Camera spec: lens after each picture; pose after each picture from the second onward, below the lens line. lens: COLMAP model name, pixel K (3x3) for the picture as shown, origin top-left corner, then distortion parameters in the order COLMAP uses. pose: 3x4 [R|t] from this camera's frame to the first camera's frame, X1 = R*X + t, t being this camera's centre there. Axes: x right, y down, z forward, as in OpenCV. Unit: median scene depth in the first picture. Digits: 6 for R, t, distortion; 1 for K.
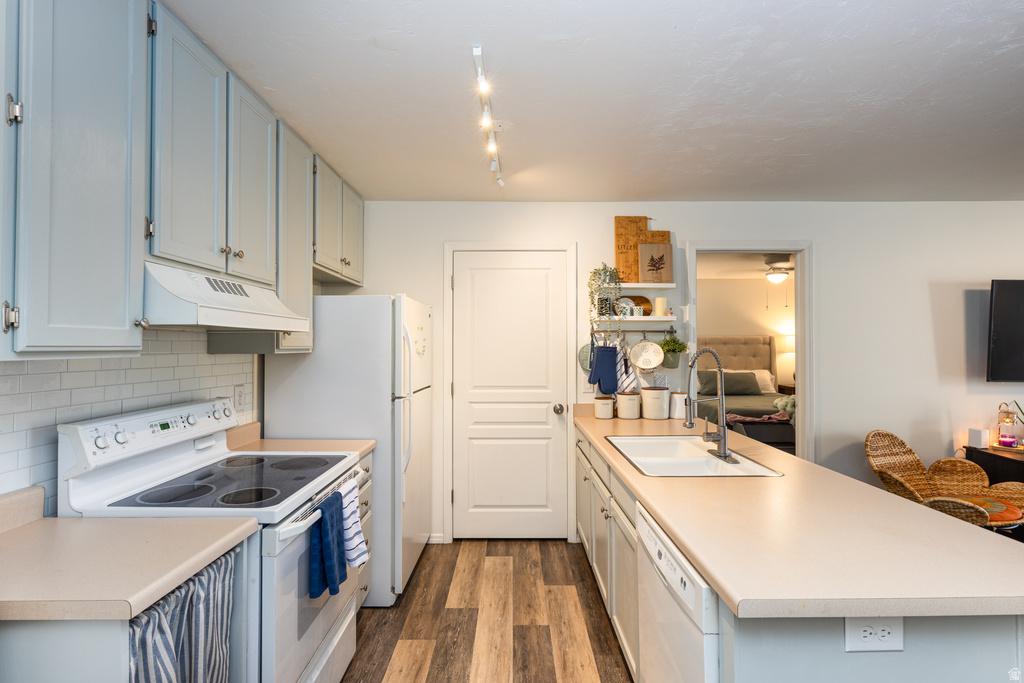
lens RADIAL K [[477.5, 0, 513.7], [0, 477.5, 341.4], [0, 0, 1]] dist [-0.004825, -0.001065]
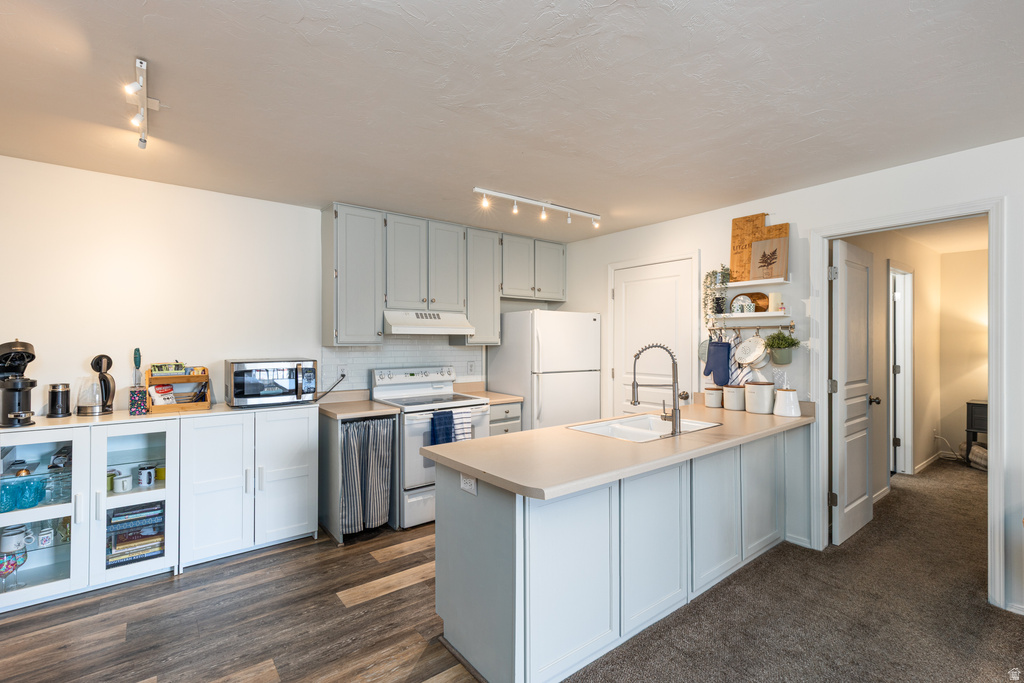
lens RADIAL K [[462.5, 0, 515.4], [0, 462.5, 341.1], [0, 0, 1]] dist [-0.001670, -0.000597]
pose [[0.611570, 0.000380, -0.791190, 0.740428], [0.008655, 0.999937, 0.007171, -0.002937], [0.791143, -0.011233, 0.611529, -0.013162]]
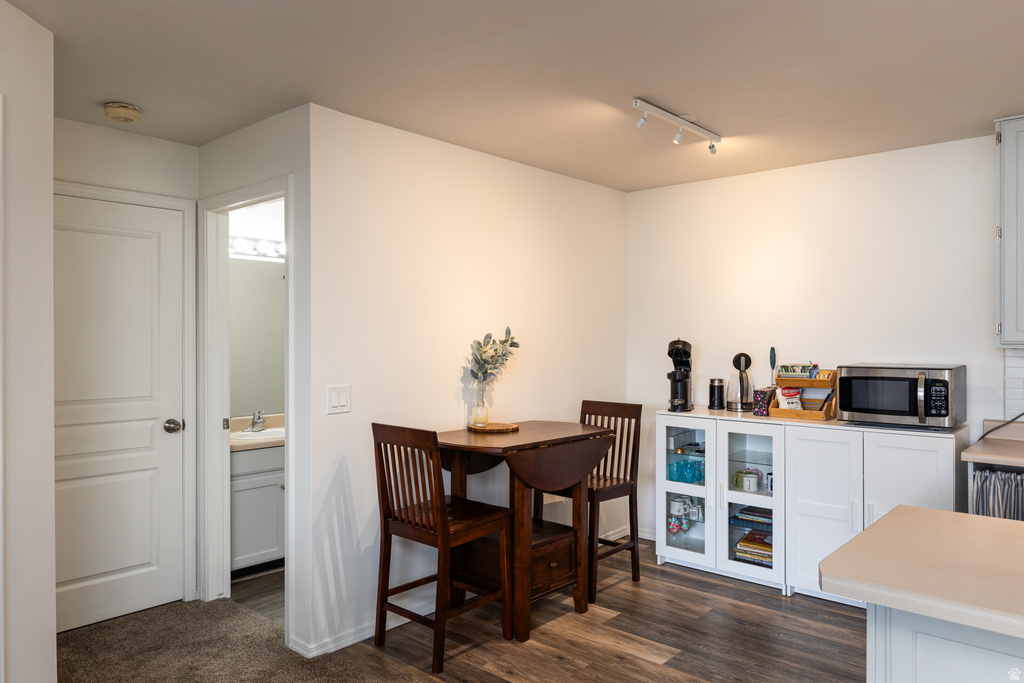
lens RADIAL K [[682.4, 0, 502.4], [0, 682.4, 341.4], [0, 0, 1]] dist [-0.031146, 0.004707]
pose [[-0.683446, 0.002635, -0.729996, 0.839585], [0.007309, 0.999968, -0.003234, 0.000486], [0.729965, -0.007546, -0.683443, 0.433115]]
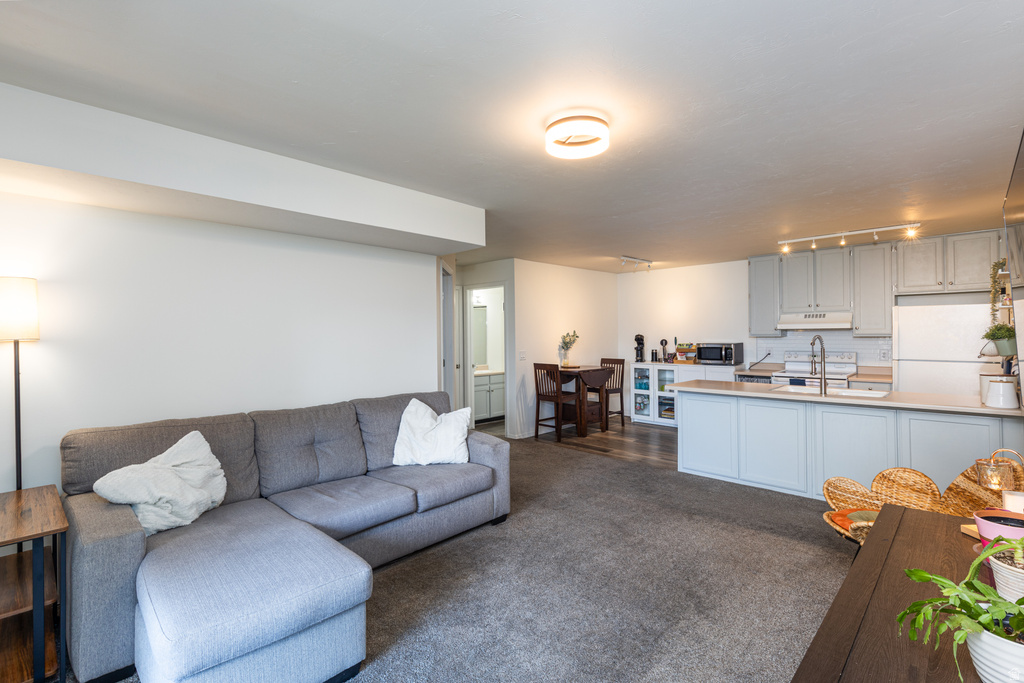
lens RADIAL K [[462.5, 0, 514.4], [0, 462.5, 332.7], [0, 0, 1]] dist [-0.001670, -0.000597]
pose [[-0.706367, 0.004791, -0.707829, 1.660375], [0.016464, 0.999818, -0.009664, 0.000138], [0.707654, -0.018480, -0.706317, 0.938585]]
